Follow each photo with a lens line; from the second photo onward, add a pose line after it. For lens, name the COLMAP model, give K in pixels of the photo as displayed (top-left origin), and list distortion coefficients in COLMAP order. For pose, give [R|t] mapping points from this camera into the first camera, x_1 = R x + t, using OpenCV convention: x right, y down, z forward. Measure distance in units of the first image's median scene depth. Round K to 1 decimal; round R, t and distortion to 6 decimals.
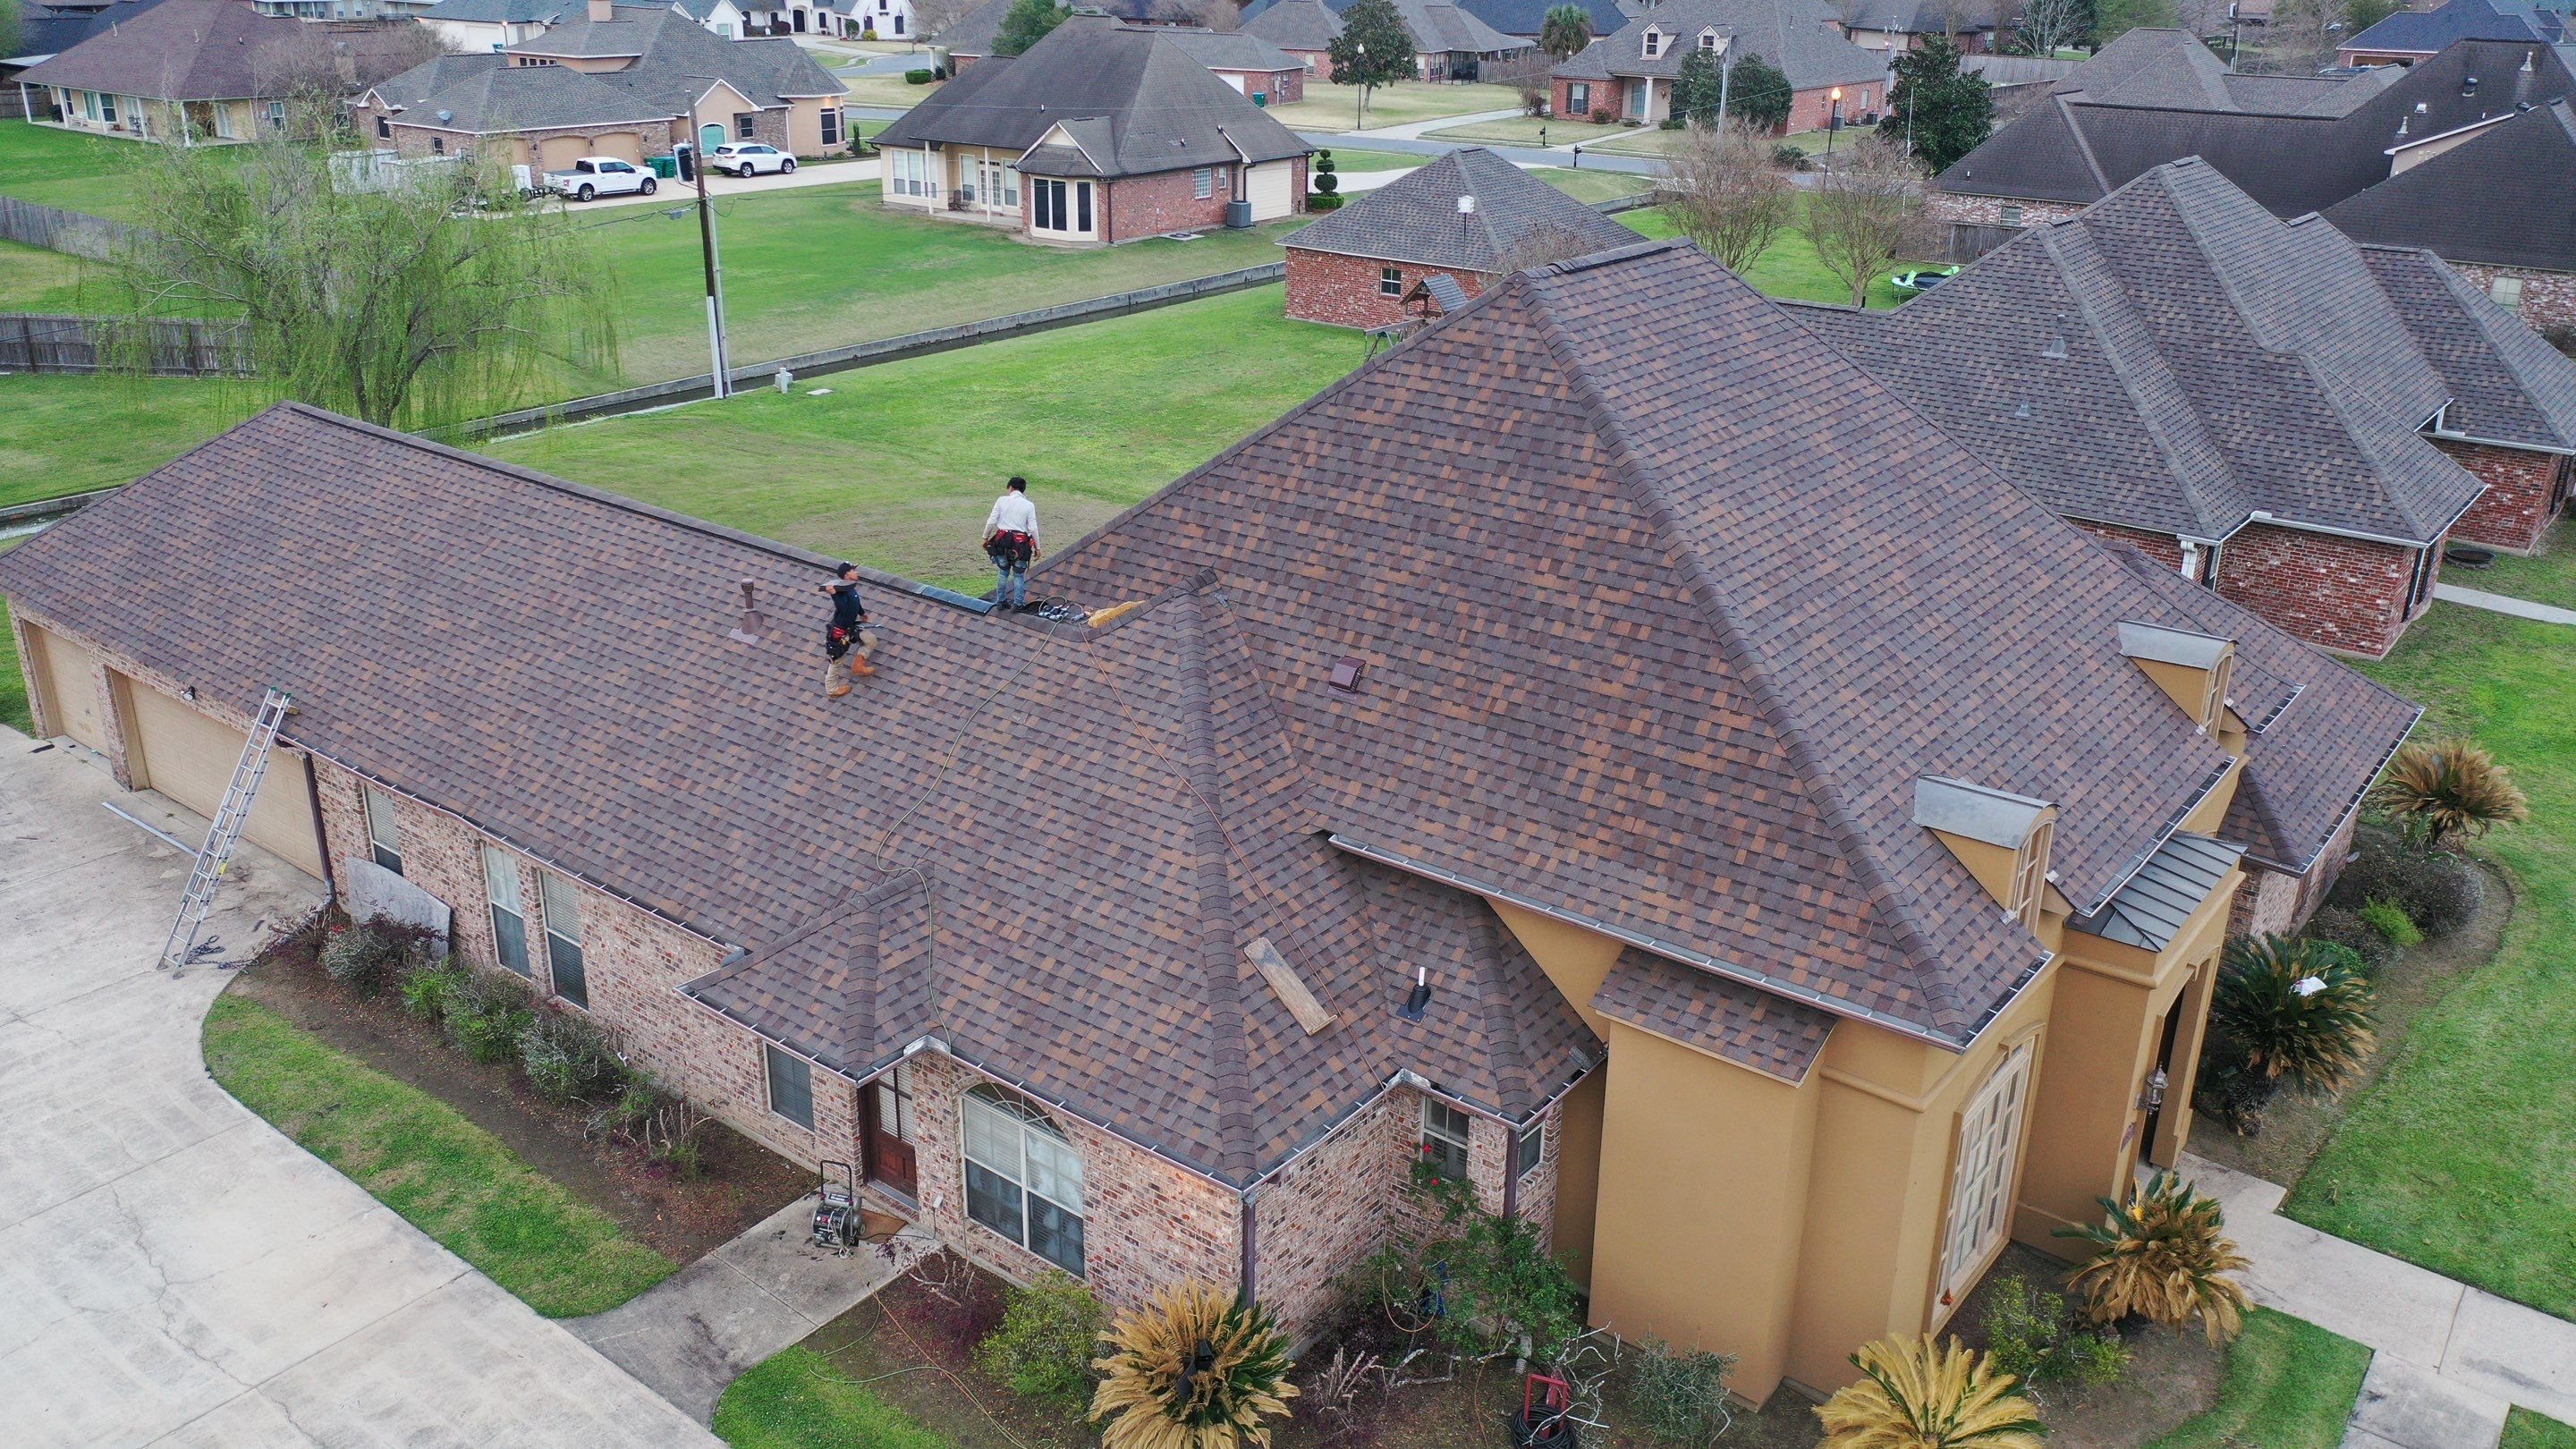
lens RADIAL K [[2024.4, 0, 1288.0], [0, 2024.4, 724.5], [0, 0, 1]] dist [-0.000177, 0.004597]
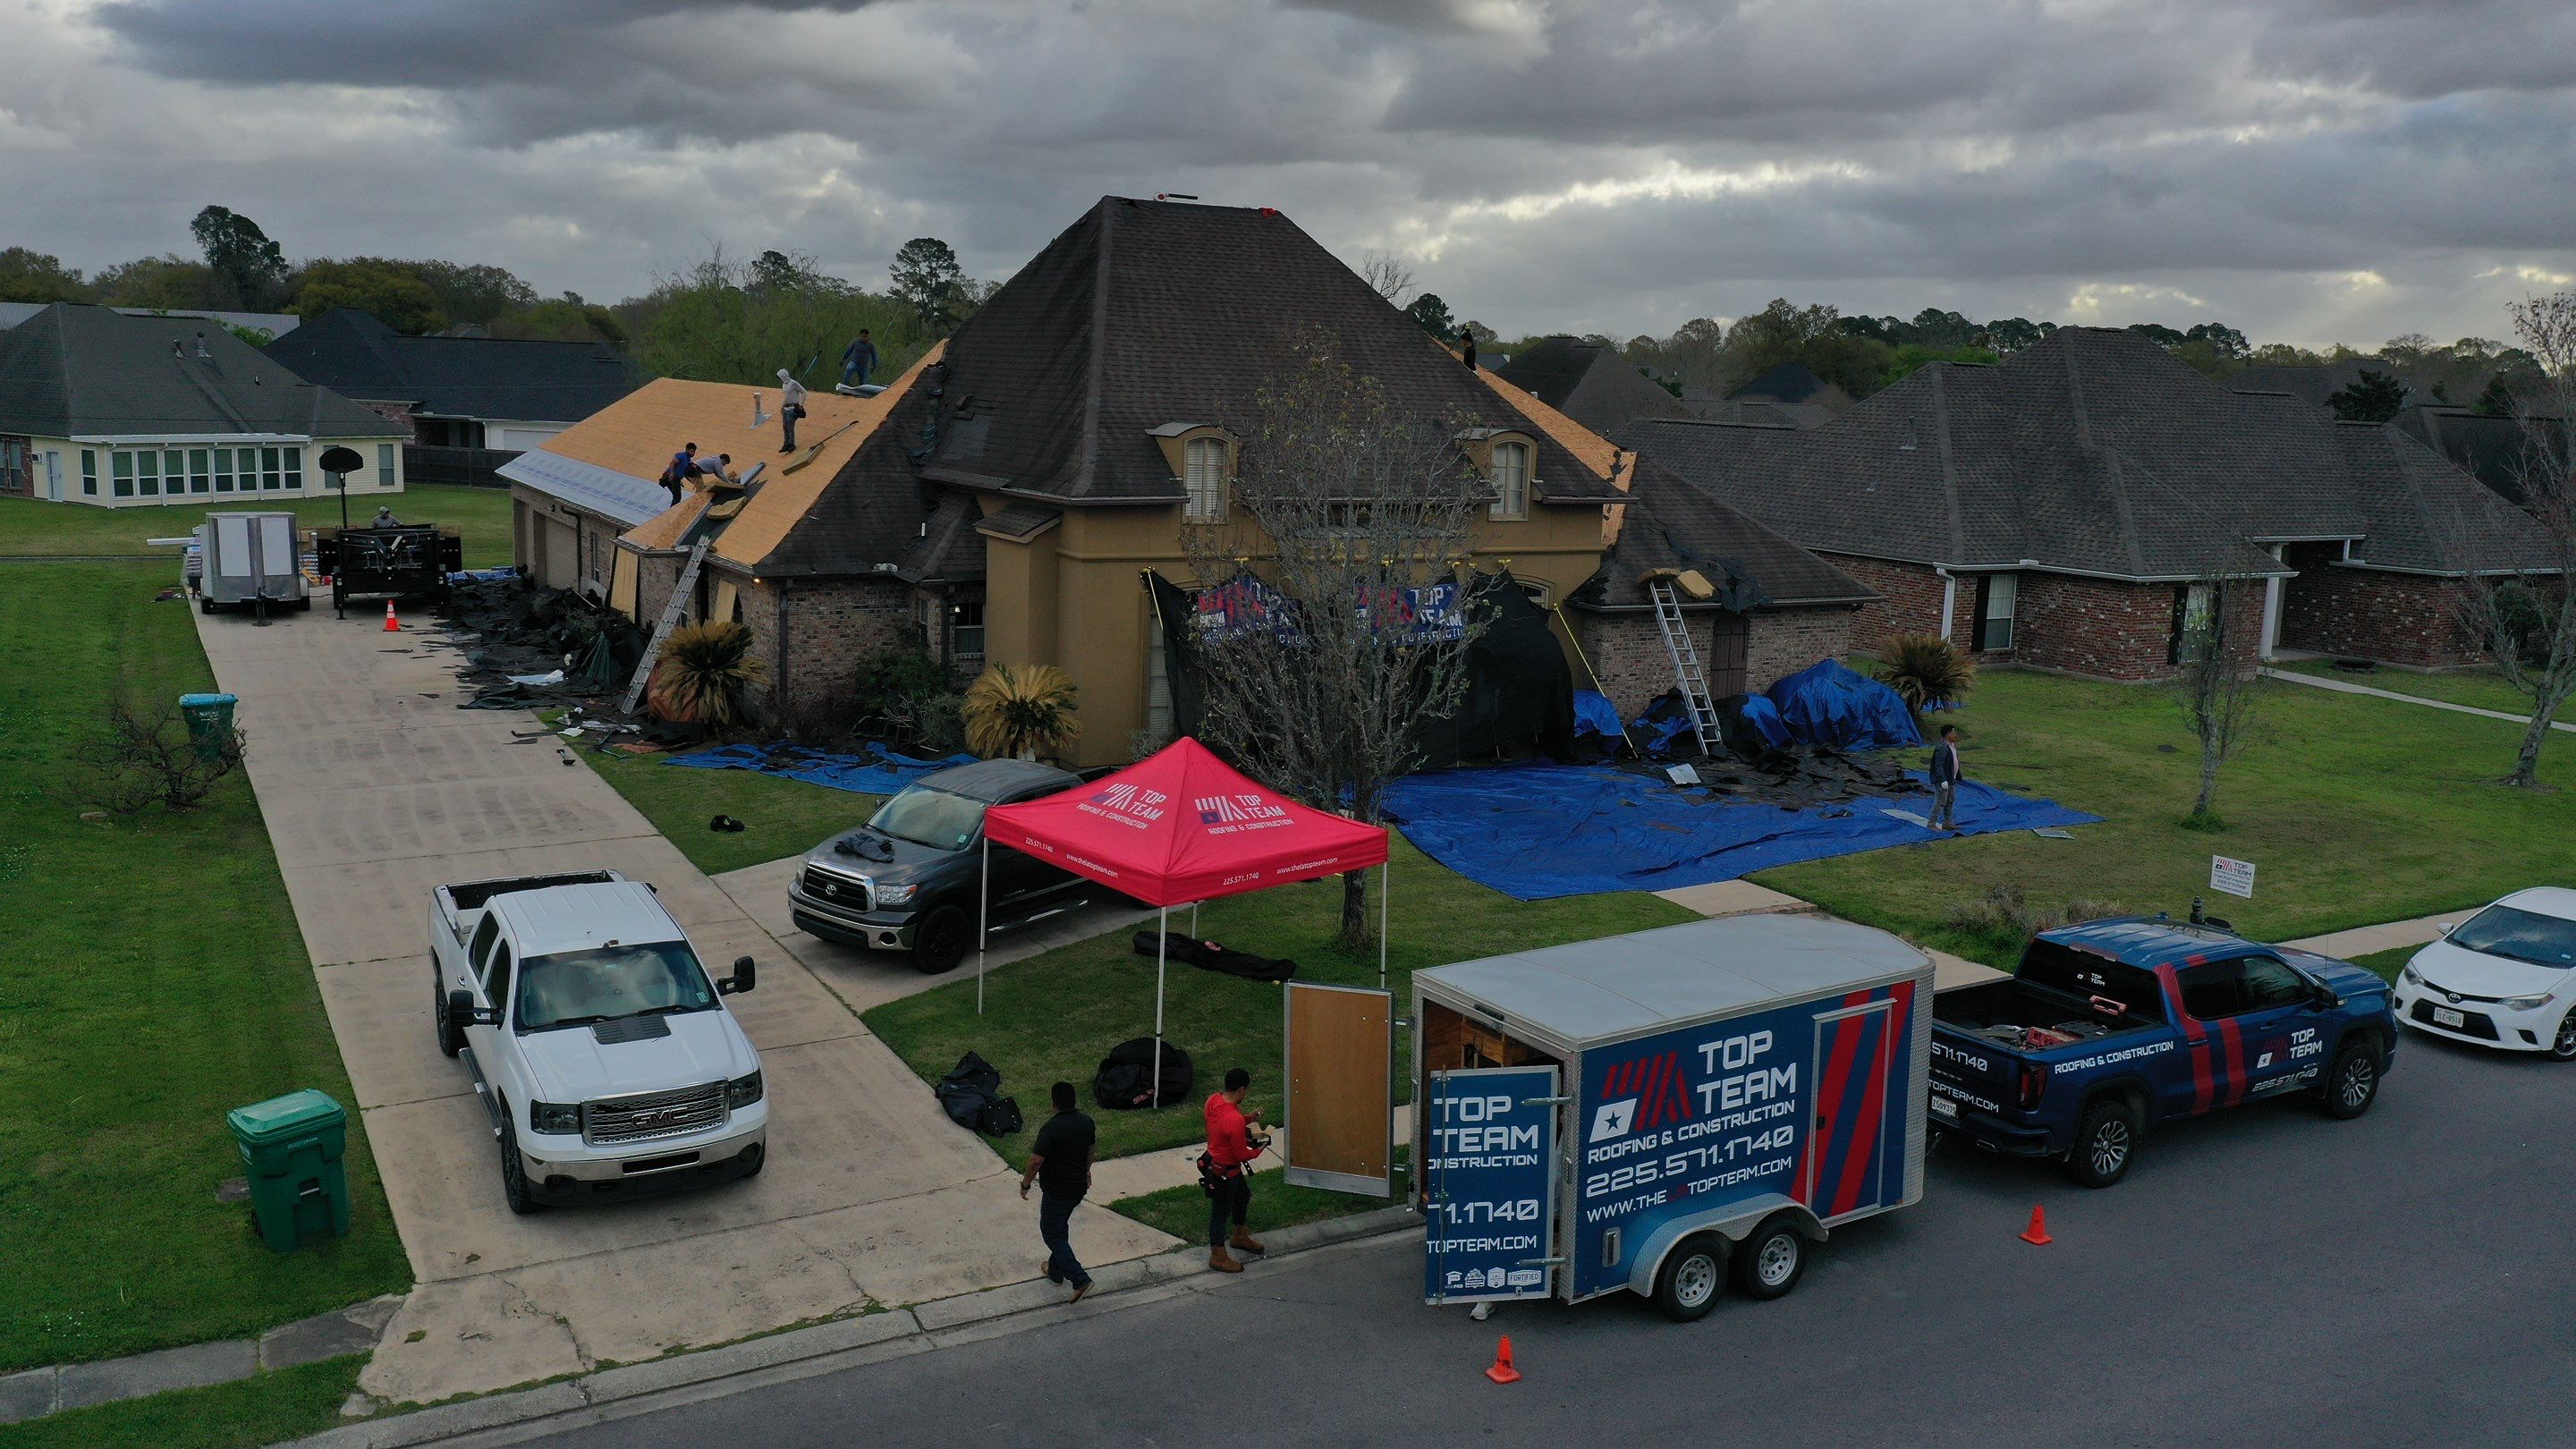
lens RADIAL K [[2018.7, 0, 1288.0], [0, 2018.7, 724.5], [0, 0, 1]] dist [0.002758, 0.000256]
pose [[0.926649, 0.082502, -0.366763, 0.227402], [-0.157428, 0.971116, -0.179304, 0.123383], [0.341377, 0.223891, 0.912872, -0.109012]]
